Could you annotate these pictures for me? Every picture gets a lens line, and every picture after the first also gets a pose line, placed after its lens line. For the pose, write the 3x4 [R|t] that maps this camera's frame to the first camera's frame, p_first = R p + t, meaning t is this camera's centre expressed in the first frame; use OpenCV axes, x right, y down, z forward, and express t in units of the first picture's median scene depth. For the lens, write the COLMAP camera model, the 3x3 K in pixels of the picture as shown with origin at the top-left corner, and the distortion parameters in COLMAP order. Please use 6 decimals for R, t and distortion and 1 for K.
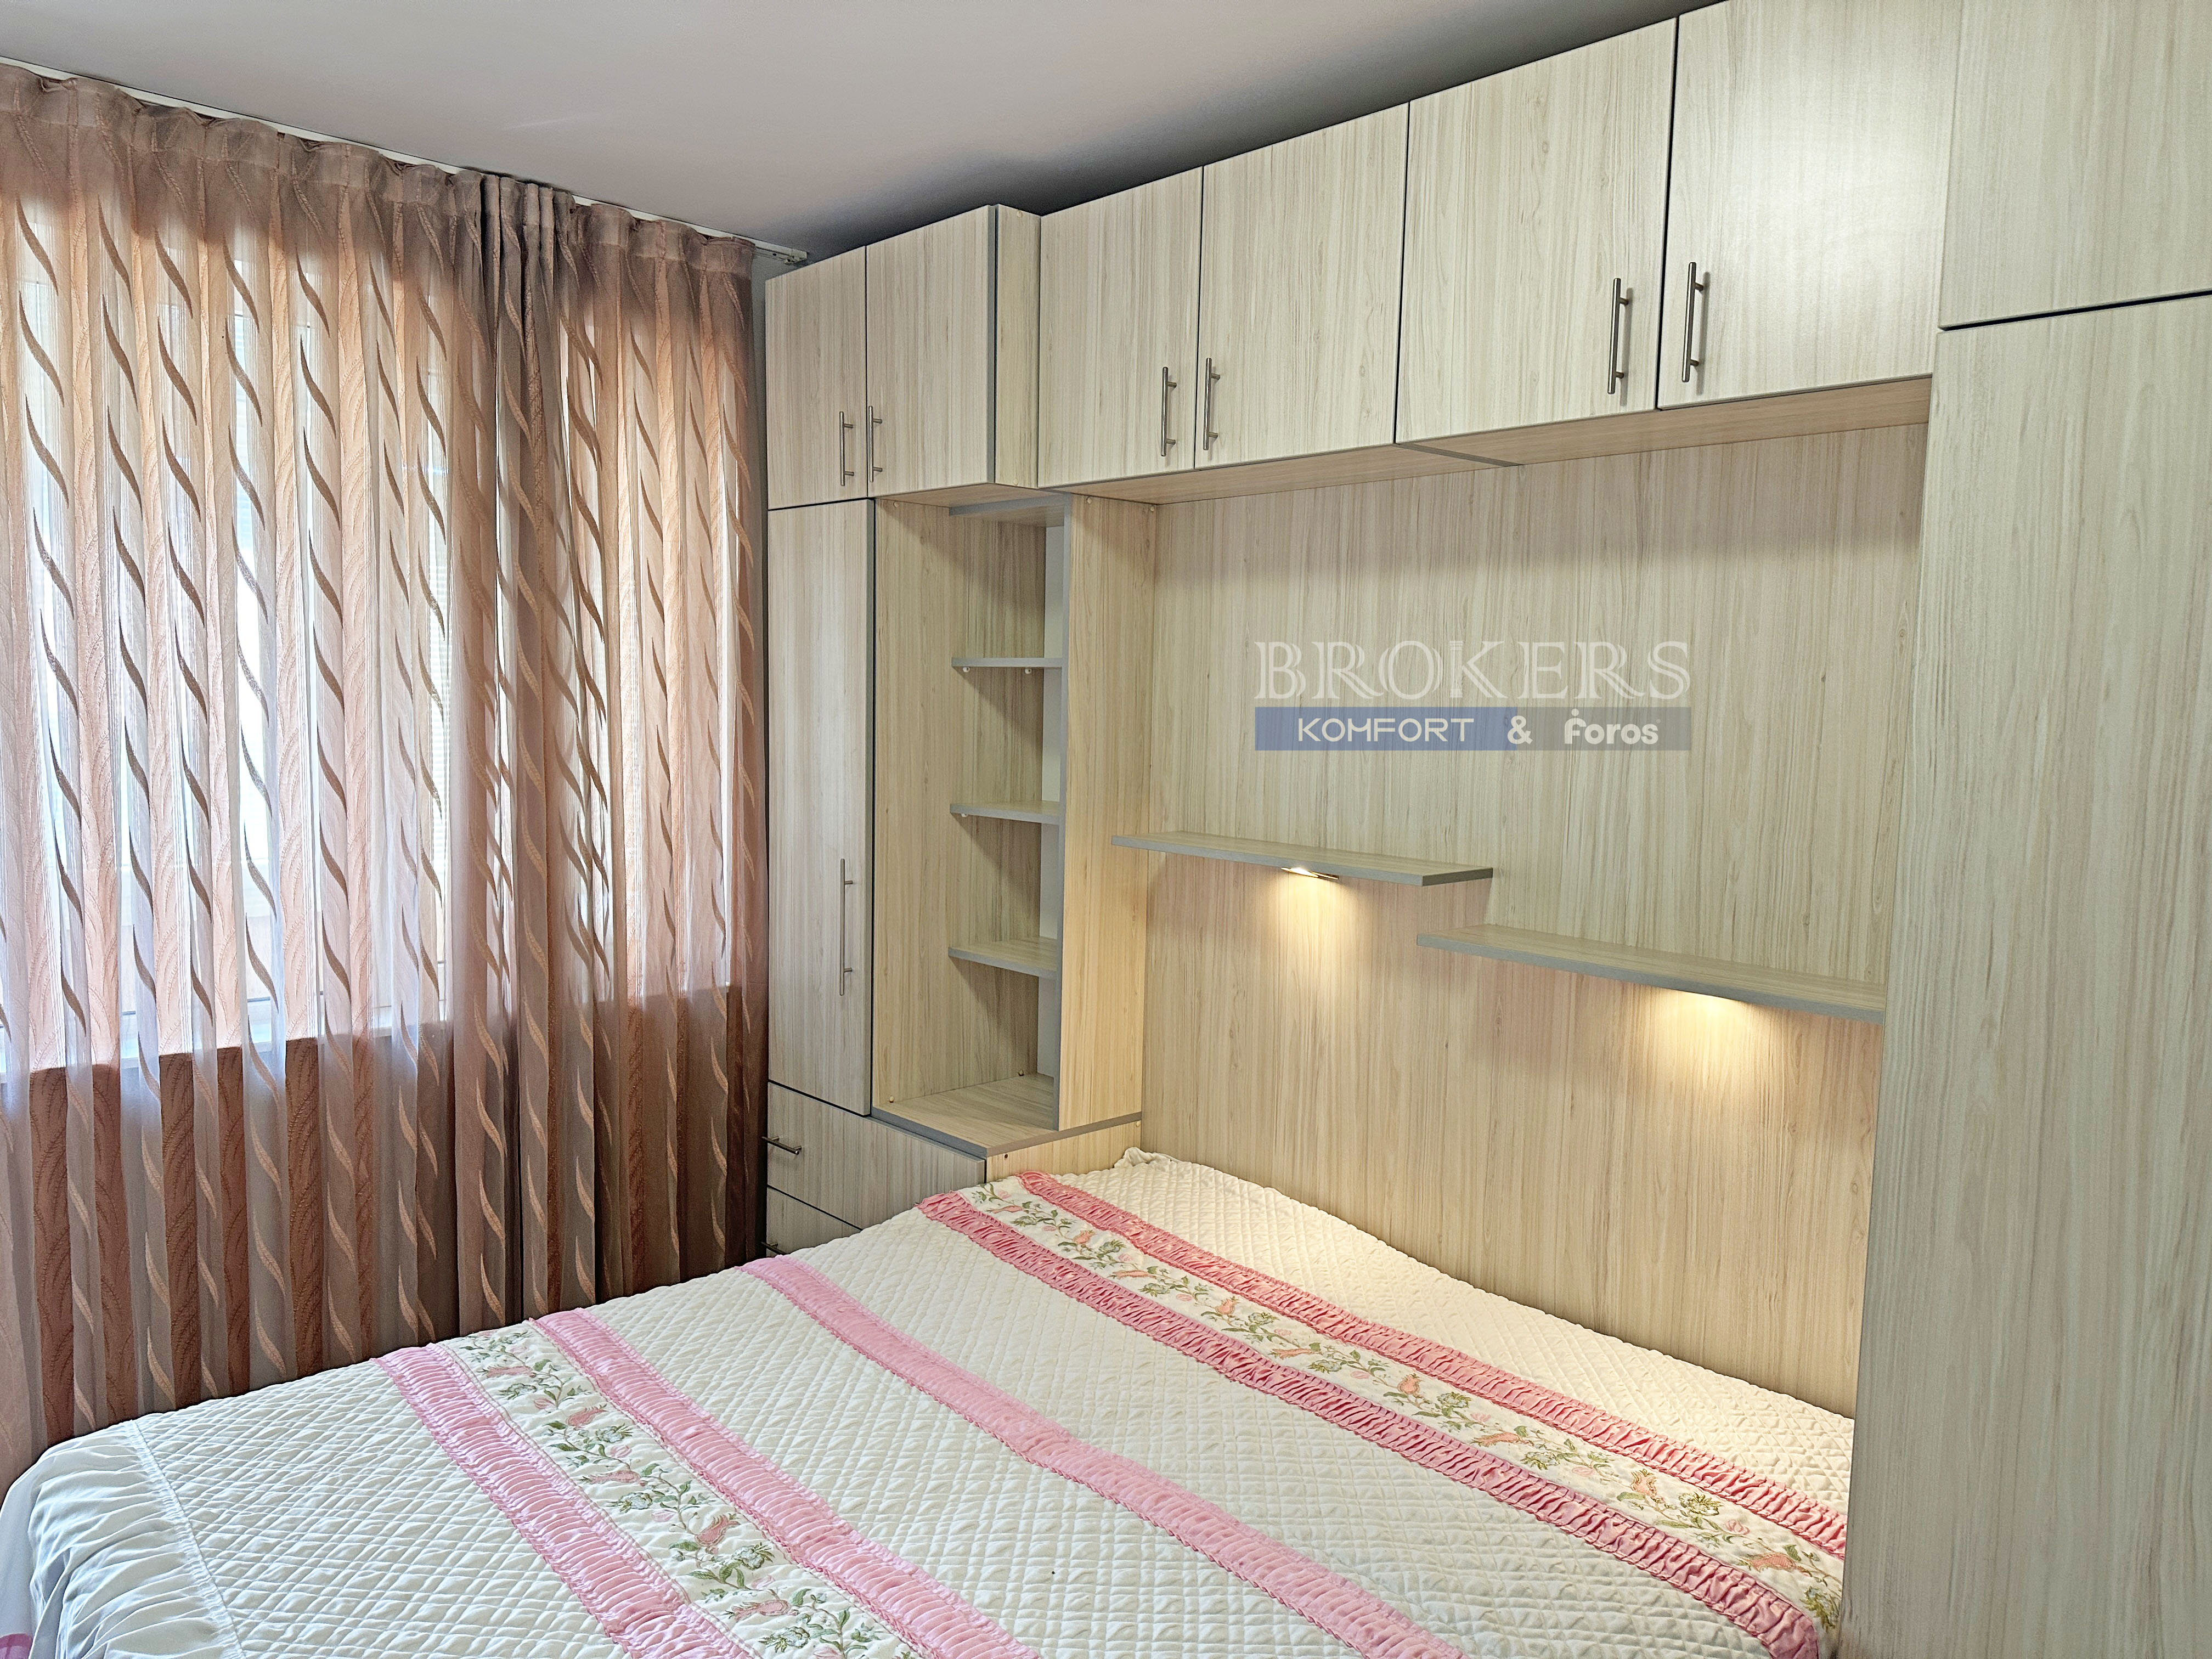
lens RADIAL K [[1550.5, 0, 1092.7], [0, 1550.5, 834.1], [0, 0, 1]] dist [0.060850, -0.079181]
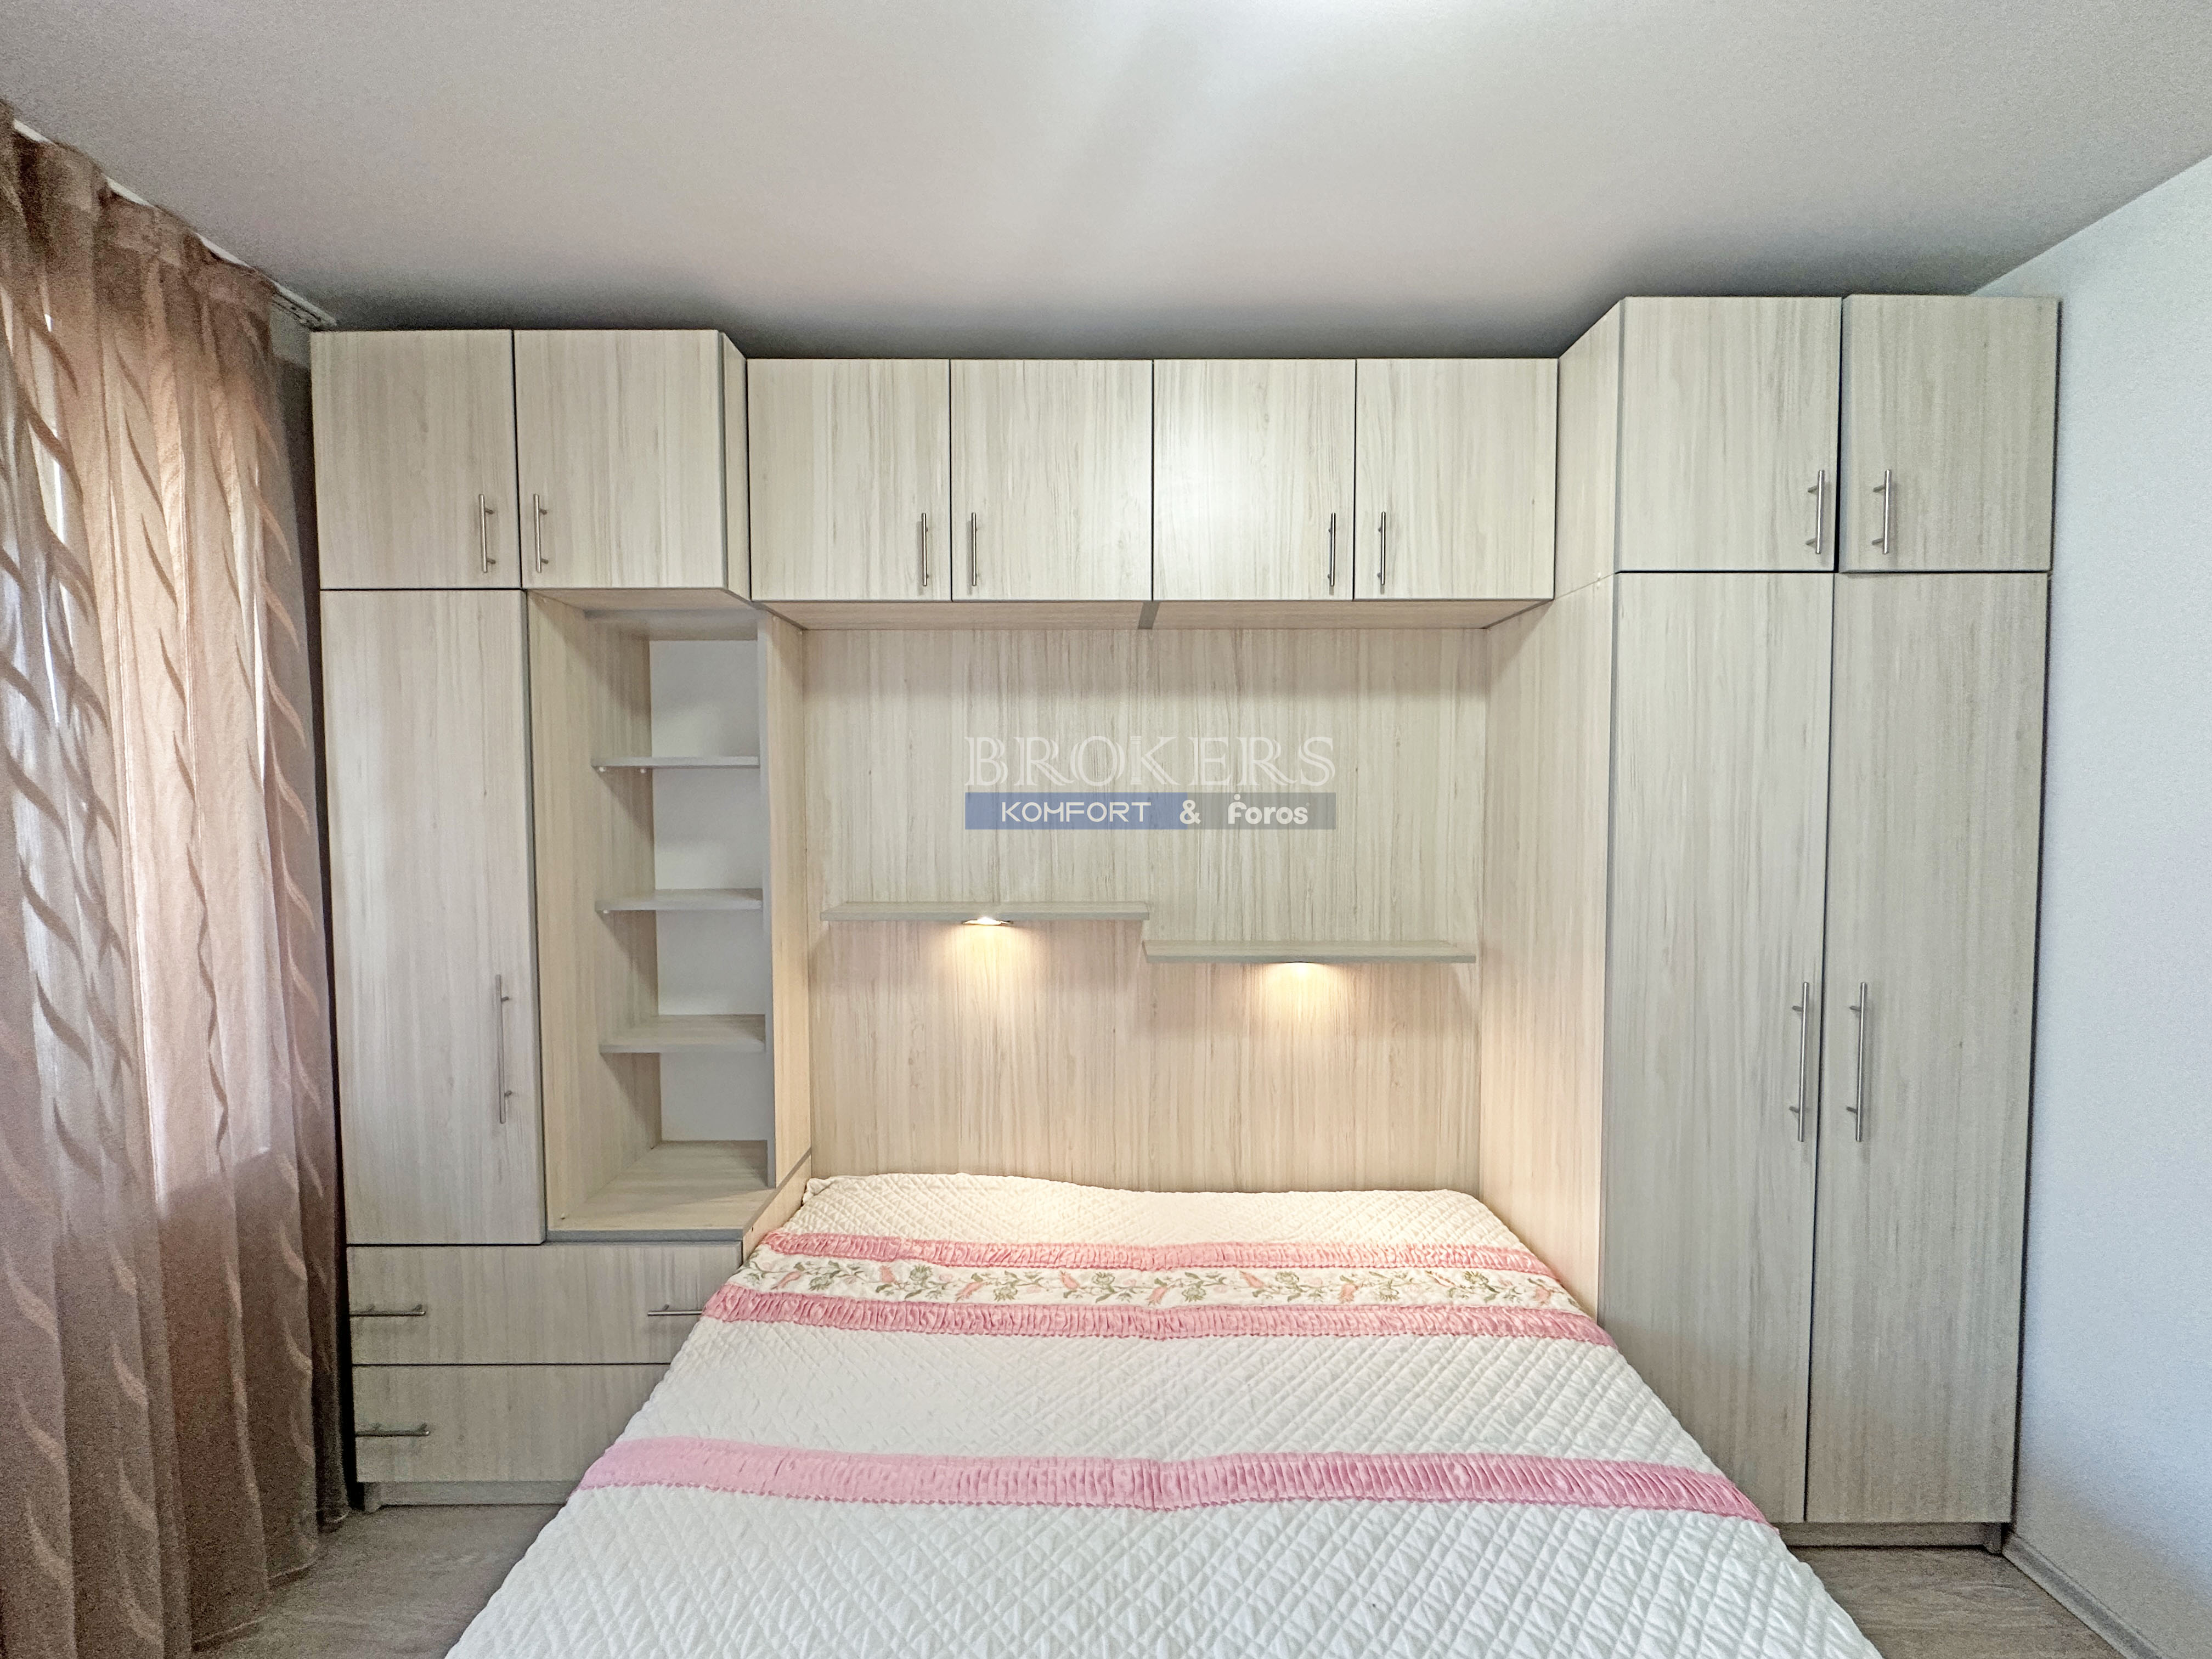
lens RADIAL K [[896.6, 0, 1108.8], [0, 896.6, 825.6], [0, 0, 1]] dist [-0.004391, -0.000122]
pose [[0.667273, -0.051737, 0.743014, -0.371418], [0.087556, 0.996117, -0.009269, -0.042628], [-0.739649, 0.071240, 0.669211, 0.445802]]
